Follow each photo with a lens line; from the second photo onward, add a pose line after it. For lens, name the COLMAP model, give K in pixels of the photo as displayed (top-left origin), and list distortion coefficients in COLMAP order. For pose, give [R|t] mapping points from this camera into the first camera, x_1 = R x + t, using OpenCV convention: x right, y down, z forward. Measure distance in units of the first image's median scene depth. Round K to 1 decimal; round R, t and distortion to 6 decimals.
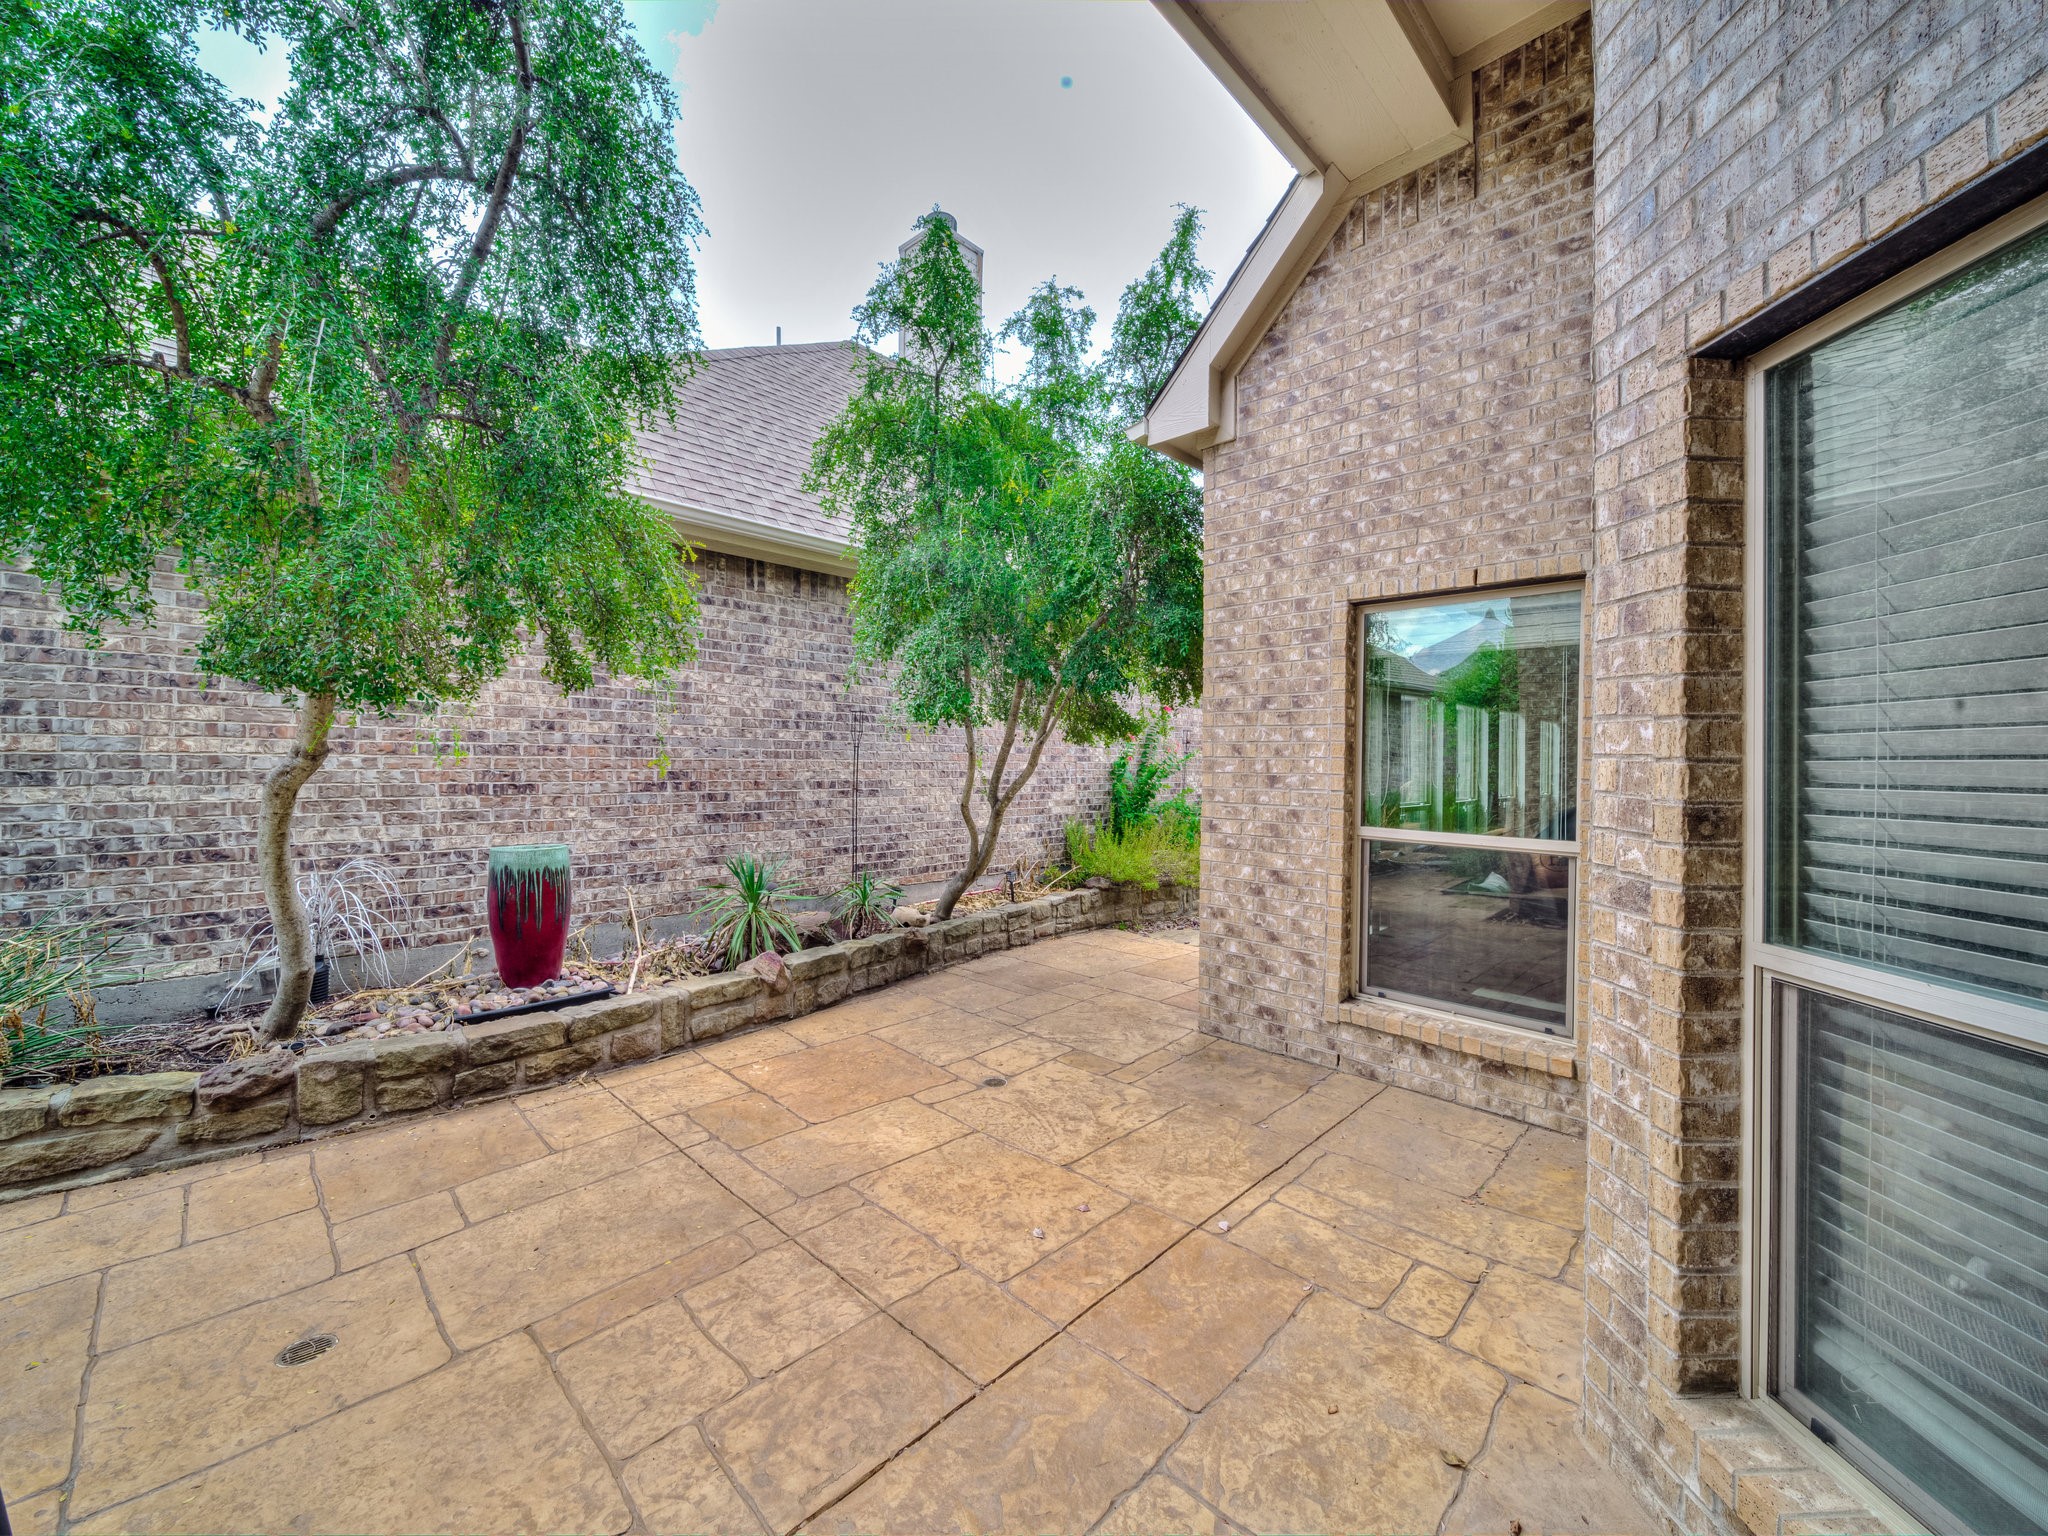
lens RADIAL K [[799.9, 0, 1028.0], [0, 799.9, 762.0], [0, 0, 1]] dist [0.000755, -0.000530]
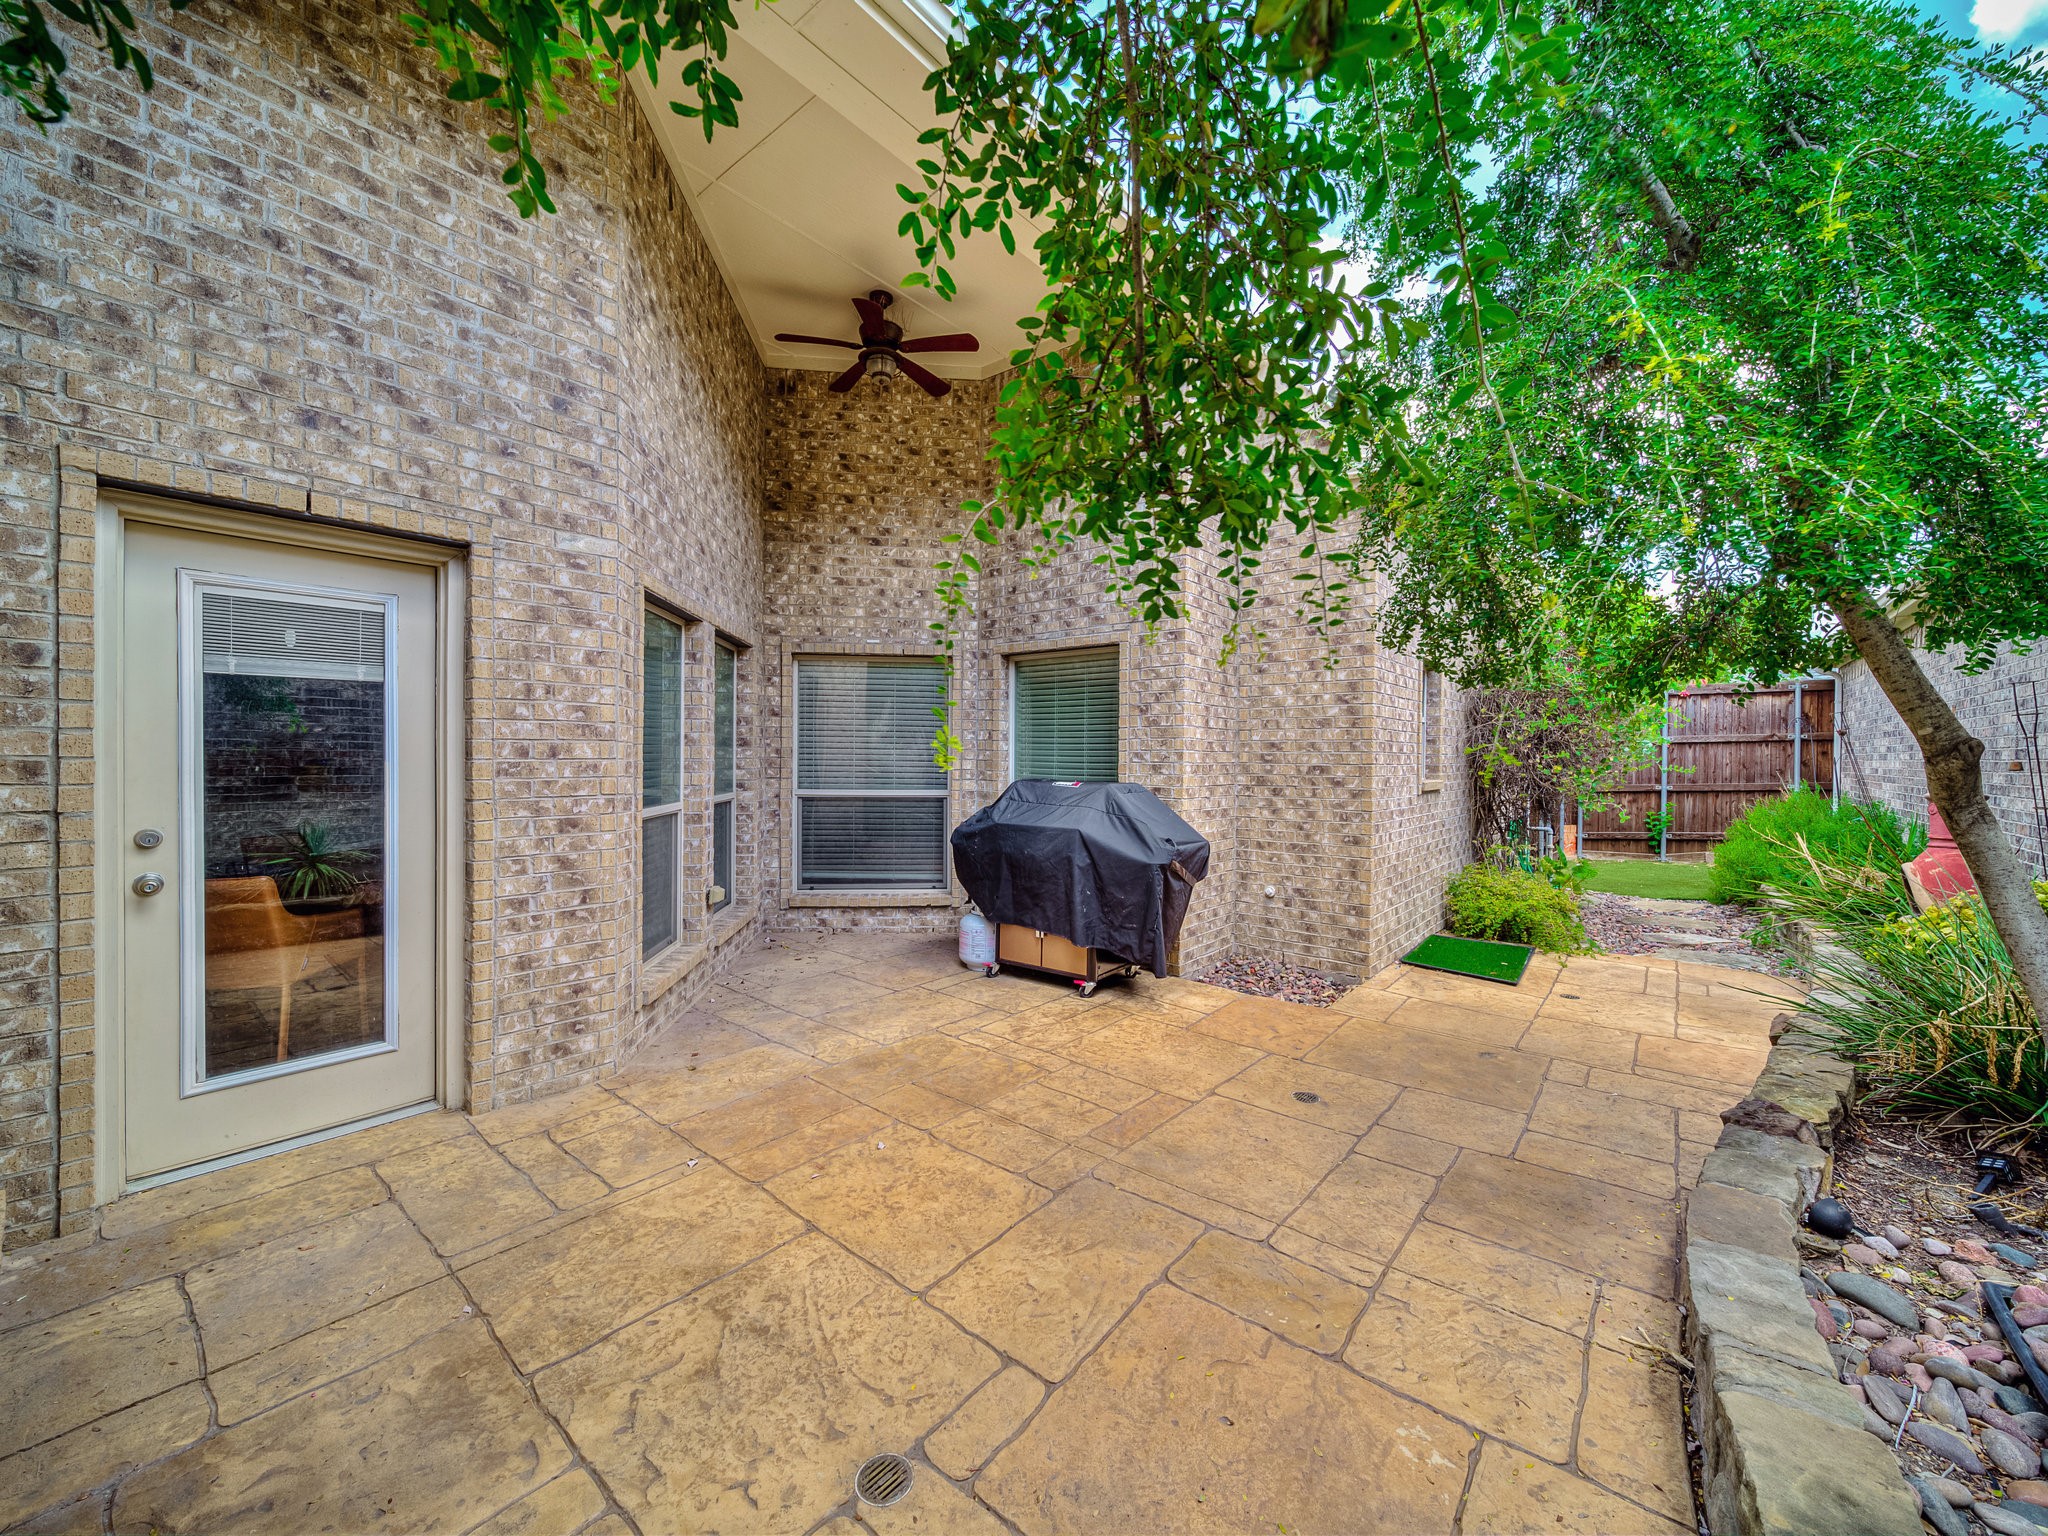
lens RADIAL K [[799.9, 0, 1028.0], [0, 799.9, 762.0], [0, 0, 1]] dist [0.000755, -0.000530]
pose [[-0.995869, -0.018114, -0.088977, -0.053556], [-0.018977, 0.999781, 0.008868, 0.002906], [0.088797, 0.010519, -0.995994, 1.046062]]
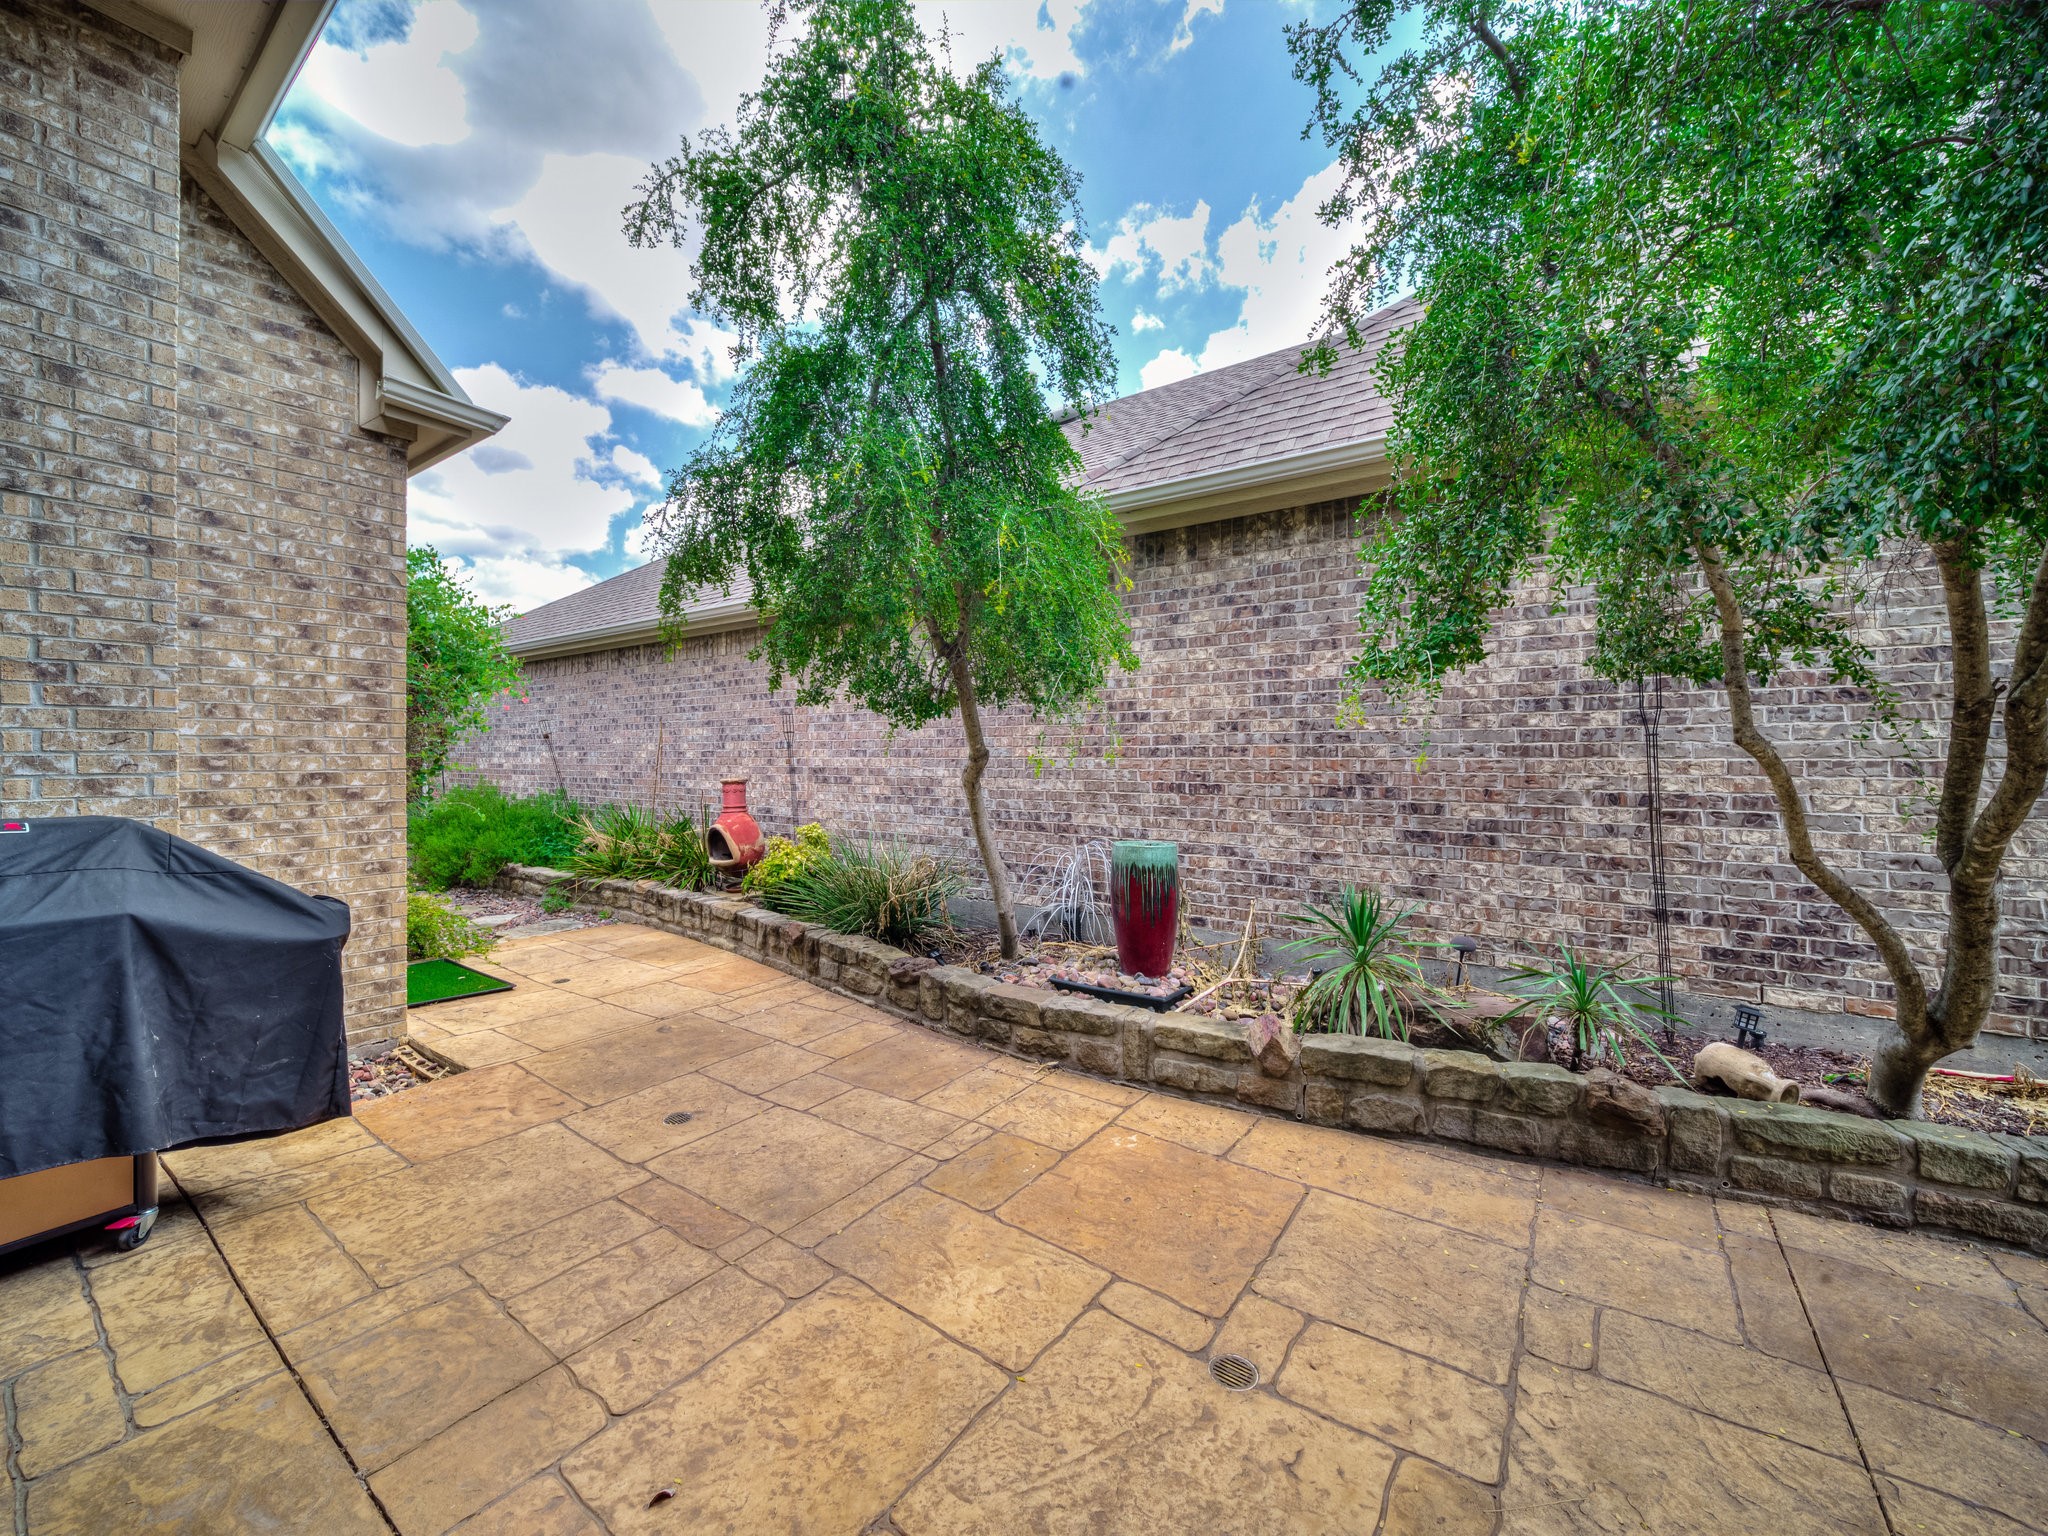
lens RADIAL K [[799.9, 0, 1028.0], [0, 799.9, 762.0], [0, 0, 1]] dist [0.000755, -0.000530]
pose [[0.153011, -0.004801, -0.988213, 0.331653], [0.000314, 0.999988, -0.004809, 0.003391], [0.988224, 0.000426, 0.153011, 0.573246]]
